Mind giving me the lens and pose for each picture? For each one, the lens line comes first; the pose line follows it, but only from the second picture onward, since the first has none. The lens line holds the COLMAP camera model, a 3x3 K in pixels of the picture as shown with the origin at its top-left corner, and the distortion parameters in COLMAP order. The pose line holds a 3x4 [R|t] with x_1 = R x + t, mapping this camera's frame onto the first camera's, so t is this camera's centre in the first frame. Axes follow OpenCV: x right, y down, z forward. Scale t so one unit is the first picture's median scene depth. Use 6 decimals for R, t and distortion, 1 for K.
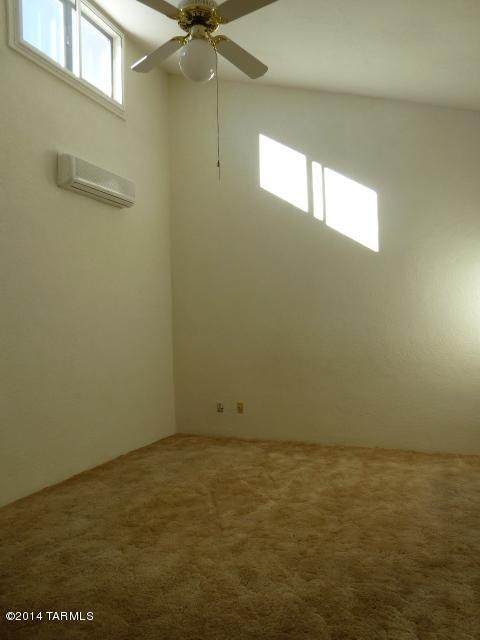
lens RADIAL K [[452.6, 0, 240.0], [0, 452.6, 320.0], [0, 0, 1]] dist [-0.001668, -0.000948]
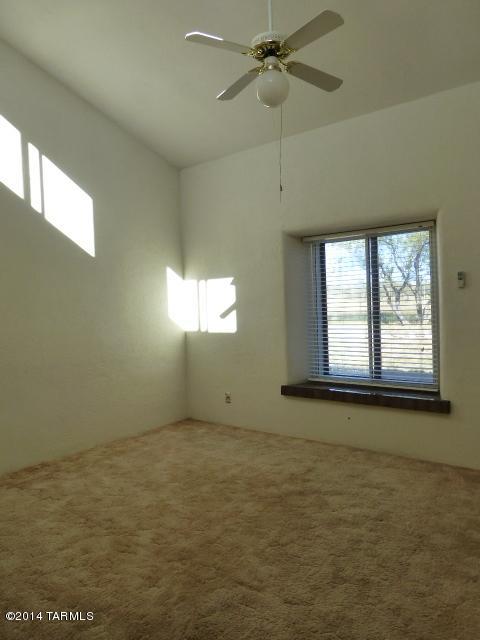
lens RADIAL K [[457.3, 0, 240.0], [0, 457.3, 320.0], [0, 0, 1]] dist [-0.002435, -0.001105]
pose [[0.280596, -0.013539, 0.959731, -0.608800], [0.020181, 0.999763, 0.008203, -0.007849], [-0.959614, 0.017067, 0.280802, 0.391558]]
